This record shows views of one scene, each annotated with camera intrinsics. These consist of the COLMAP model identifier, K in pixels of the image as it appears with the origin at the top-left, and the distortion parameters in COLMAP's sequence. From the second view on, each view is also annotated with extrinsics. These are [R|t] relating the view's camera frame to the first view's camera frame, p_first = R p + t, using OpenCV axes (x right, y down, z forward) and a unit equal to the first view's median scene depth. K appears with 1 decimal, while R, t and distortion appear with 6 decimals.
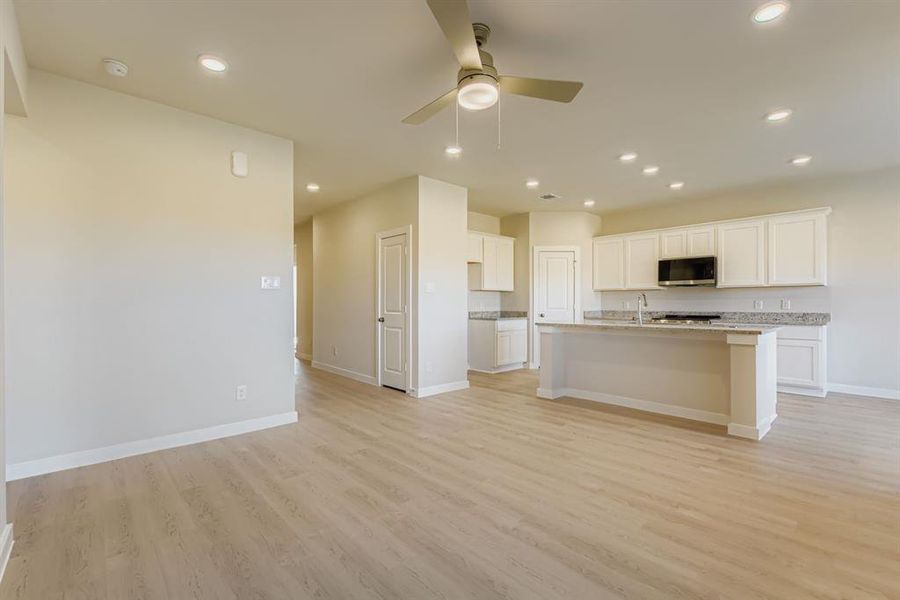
lens RADIAL K [[395.0, 0, 453.9], [0, 395.0, 304.9], [0, 0, 1]] dist [0.002176, 0.001078]
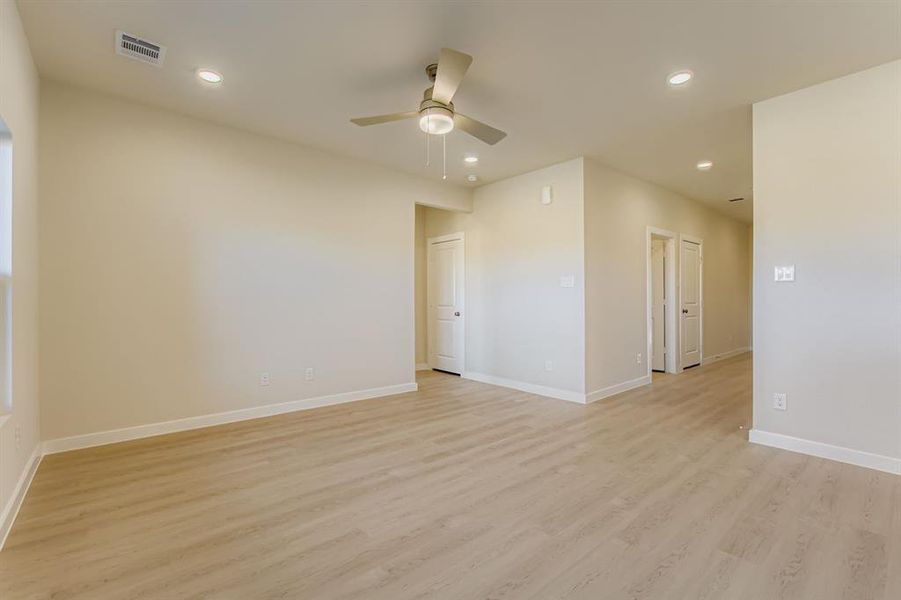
lens RADIAL K [[395.4, 0, 452.0], [0, 395.4, 301.7], [0, 0, 1]] dist [0.002176, 0.001078]
pose [[-0.041249, 0.007189, -0.999123, 0.545494], [-0.000732, 0.999974, 0.007225, -0.004619], [0.999149, 0.001029, -0.041243, 0.478994]]
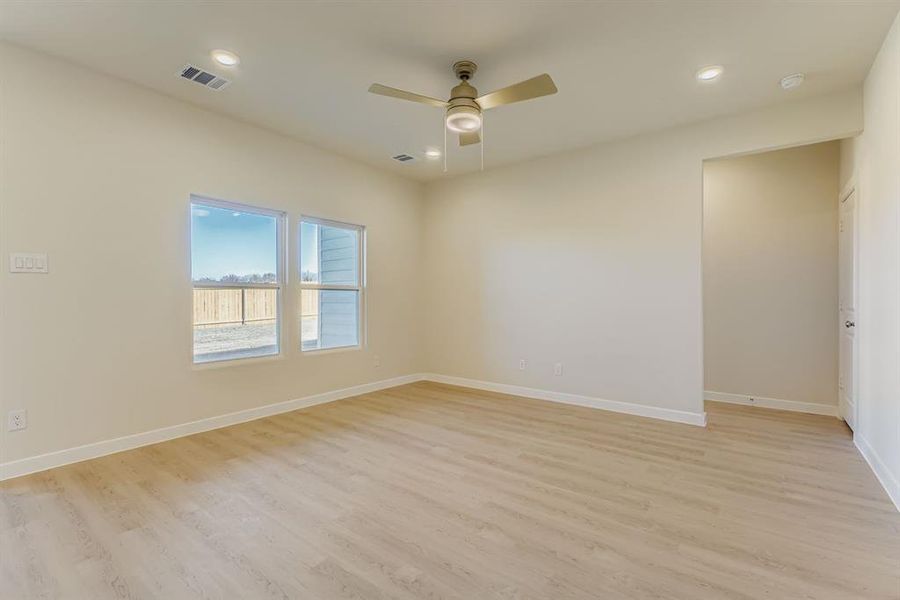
lens RADIAL K [[409.9, 0, 446.8], [0, 409.9, 295.0], [0, 0, 1]] dist [-0.003317, -0.000594]
pose [[-0.987793, 0.002131, -0.155759, 0.132538], [0.003319, 0.999967, -0.007370, -0.001832], [0.155738, -0.007797, -0.987768, 0.968172]]
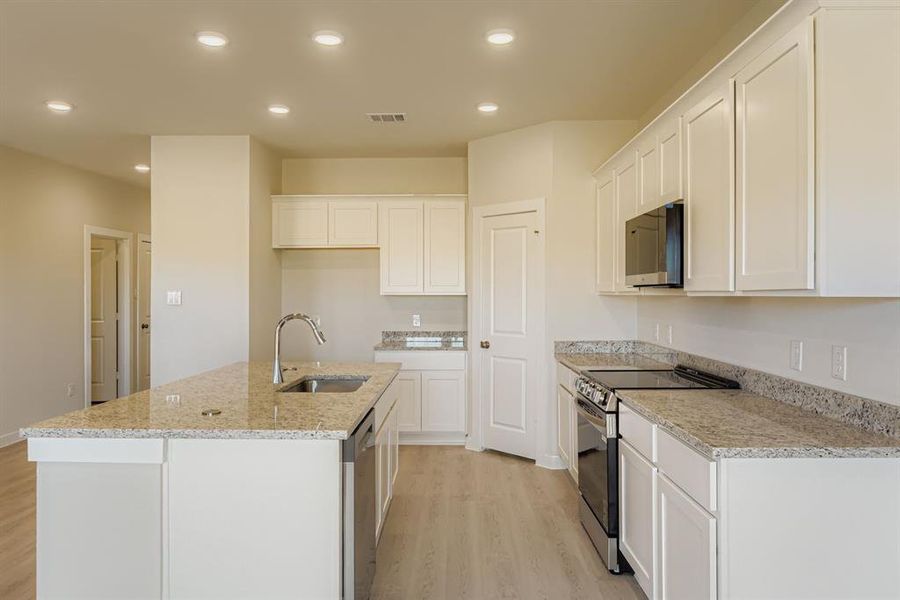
lens RADIAL K [[610.3, 0, 458.7], [0, 610.3, 283.4], [0, 0, 1]] dist [0.003658, 0.001472]
pose [[0.729528, -0.012010, -0.683846, 0.947670], [-0.004944, 0.999727, -0.022832, -0.043532], [0.683933, 0.020037, 0.729269, 0.539010]]
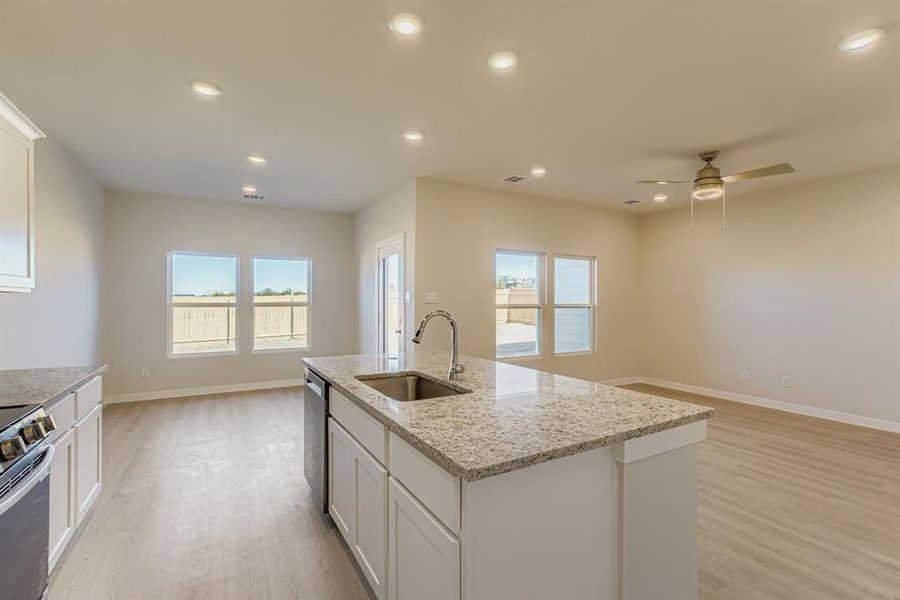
lens RADIAL K [[409.9, 0, 446.7], [0, 409.9, 298.9], [0, 0, 1]] dist [-0.003317, -0.000594]
pose [[-0.971132, 0.001903, 0.238535, 0.307653], [0.000199, 0.999974, -0.007171, -0.037340], [-0.238543, -0.006916, -0.971107, 1.268341]]
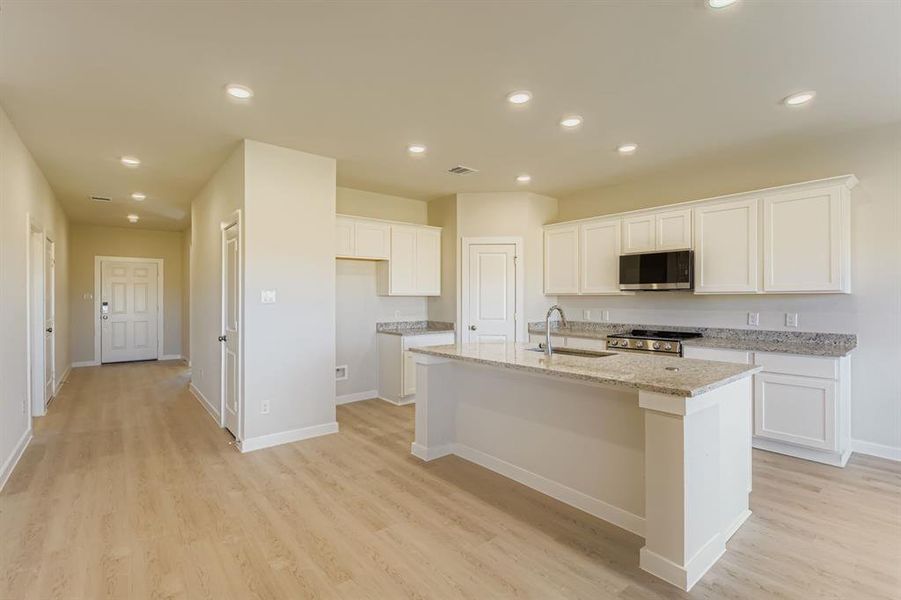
lens RADIAL K [[410.4, 0, 452.6], [0, 410.4, 300.0], [0, 0, 1]] dist [-0.003317, -0.000594]
pose [[0.998222, 0.000430, -0.059597, 0.300754], [-0.000401, 1.000000, 0.000489, -0.036289], [0.059597, -0.000464, 0.998222, 0.261983]]
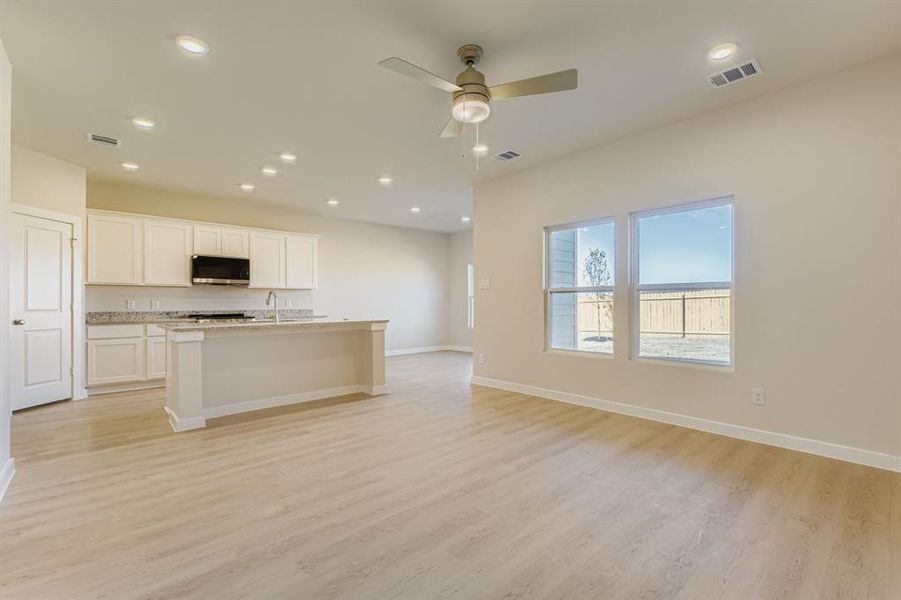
lens RADIAL K [[395.4, 0, 450.1], [0, 395.4, 303.1], [0, 0, 1]] dist [0.002176, 0.001078]
pose [[0.020477, -0.001086, 0.999790, -0.458382], [0.004140, 0.999991, 0.001001, -0.000129], [-0.999782, 0.004119, 0.020482, 0.453840]]
